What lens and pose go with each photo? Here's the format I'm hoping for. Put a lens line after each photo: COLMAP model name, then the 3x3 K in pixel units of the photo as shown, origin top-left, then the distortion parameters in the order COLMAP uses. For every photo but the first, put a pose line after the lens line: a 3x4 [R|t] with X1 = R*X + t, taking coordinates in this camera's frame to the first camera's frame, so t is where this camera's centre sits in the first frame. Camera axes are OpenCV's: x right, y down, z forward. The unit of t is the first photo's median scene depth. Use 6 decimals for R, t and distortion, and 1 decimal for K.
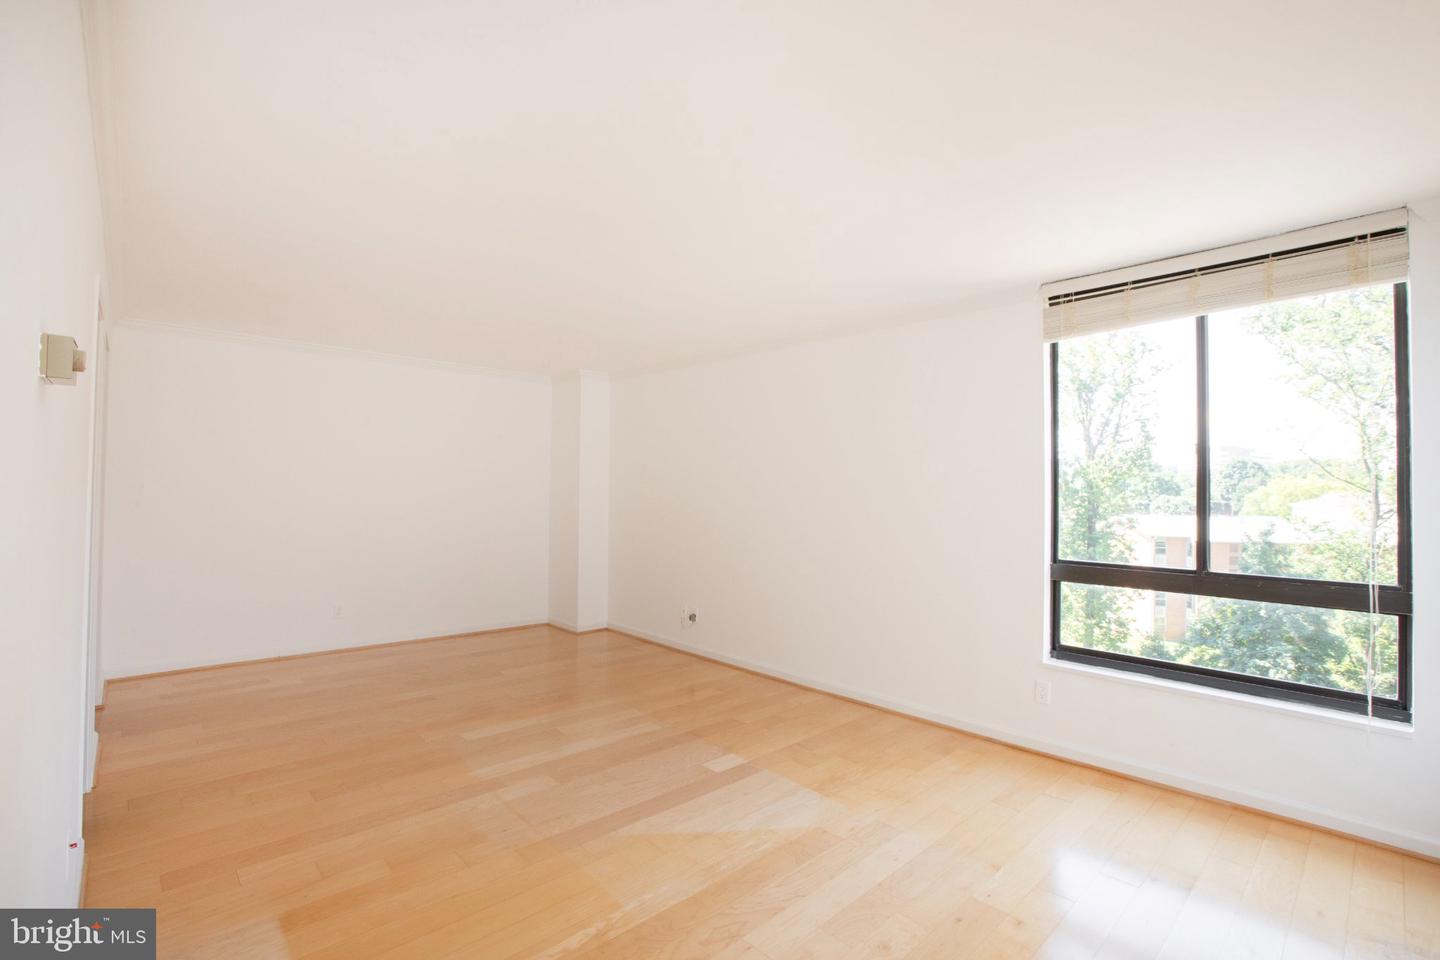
lens RADIAL K [[646.7, 0, 720.0], [0, 646.7, 480.0], [0, 0, 1]] dist [0.001510, 0.000332]
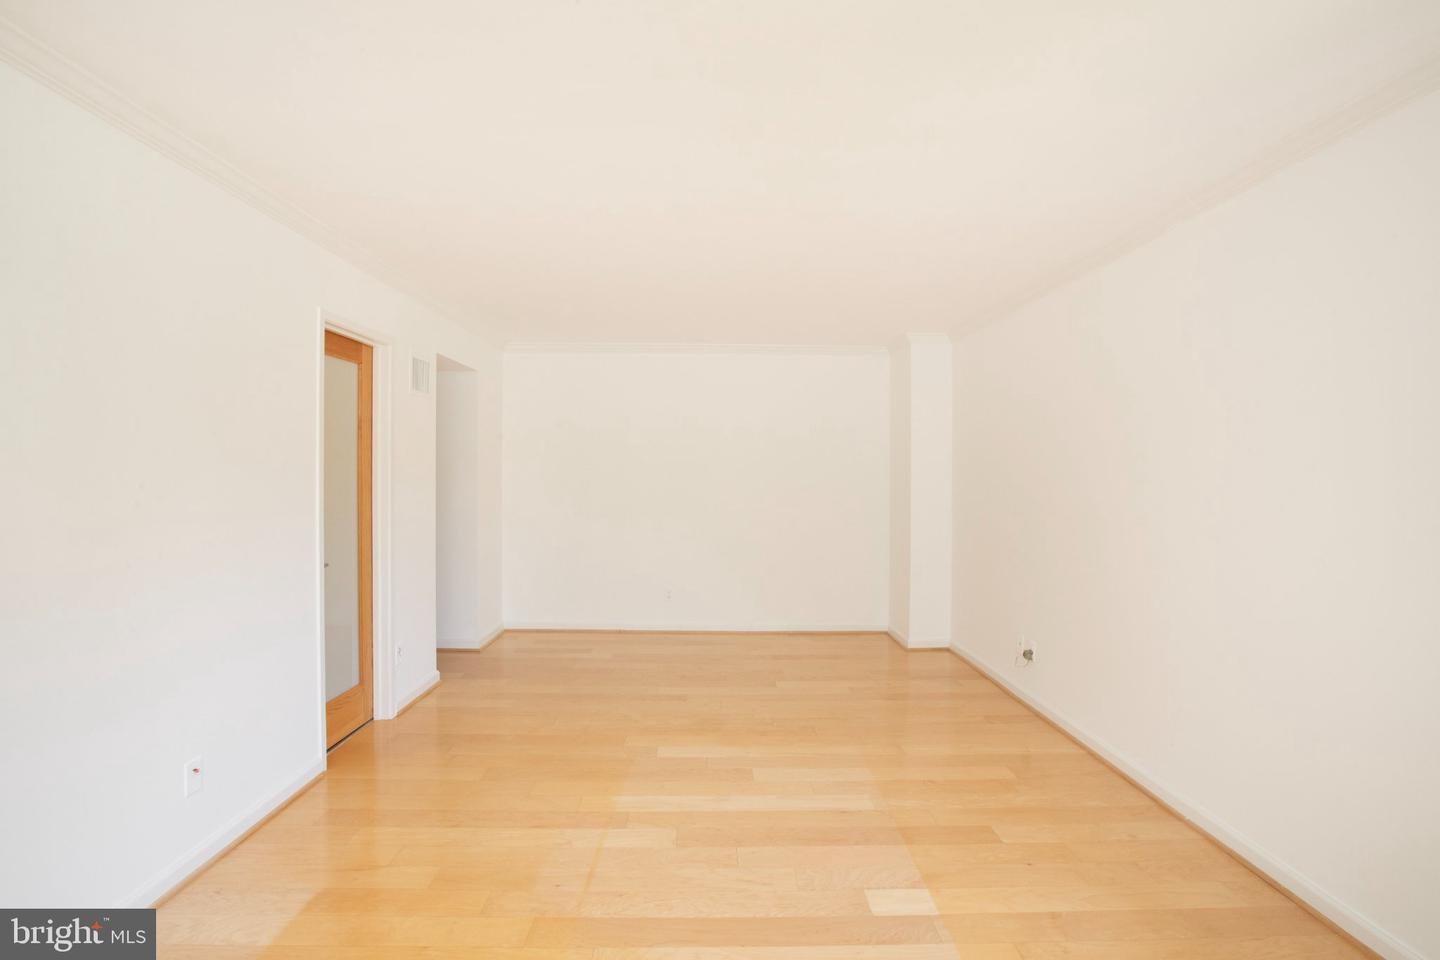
lens RADIAL K [[654.4, 0, 720.0], [0, 654.4, 480.0], [0, 0, 1]] dist [-0.023436, 0.000182]
pose [[0.747026, -0.011510, -0.664695, 0.265582], [0.022040, 0.999729, 0.007459, 0.013281], [0.664429, -0.020222, 0.747077, 0.367393]]
